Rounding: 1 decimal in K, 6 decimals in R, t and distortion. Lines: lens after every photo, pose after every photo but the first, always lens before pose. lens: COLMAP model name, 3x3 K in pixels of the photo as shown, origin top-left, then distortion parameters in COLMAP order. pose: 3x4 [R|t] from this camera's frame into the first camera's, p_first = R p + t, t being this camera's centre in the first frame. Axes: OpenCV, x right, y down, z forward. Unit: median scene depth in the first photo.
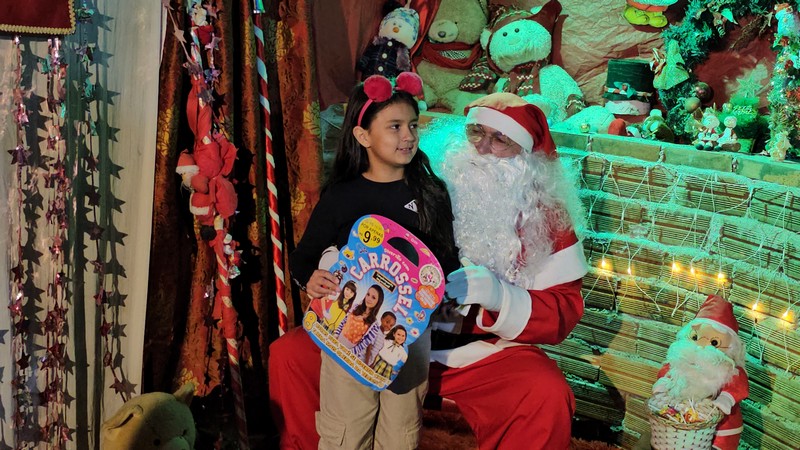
lens RADIAL K [[931.5, 0, 386.0], [0, 931.5, 231.2], [0, 0, 1]] dist [0.116096, -0.047900]
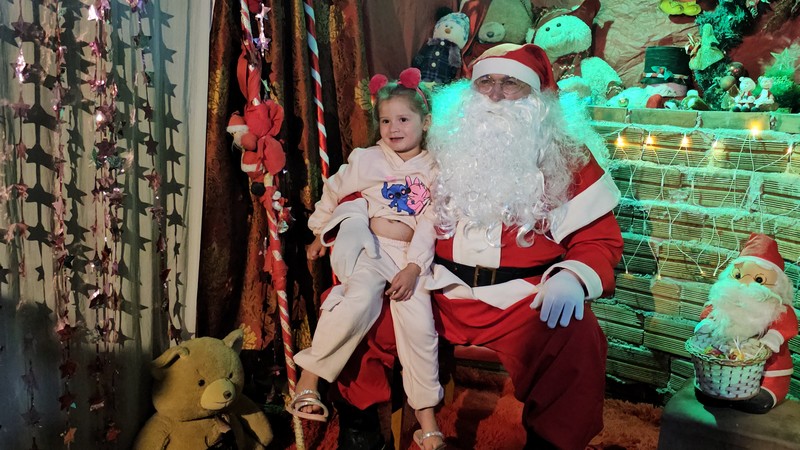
lens RADIAL K [[763.3, 0, 400.0], [0, 763.3, 225.0], [0, 0, 1]] dist [0.056364, 0.001544]
pose [[0.995747, -0.015278, -0.090857, 0.040322], [0.010259, 0.998409, -0.055450, 0.077318], [0.091560, 0.054282, 0.994319, 0.131988]]
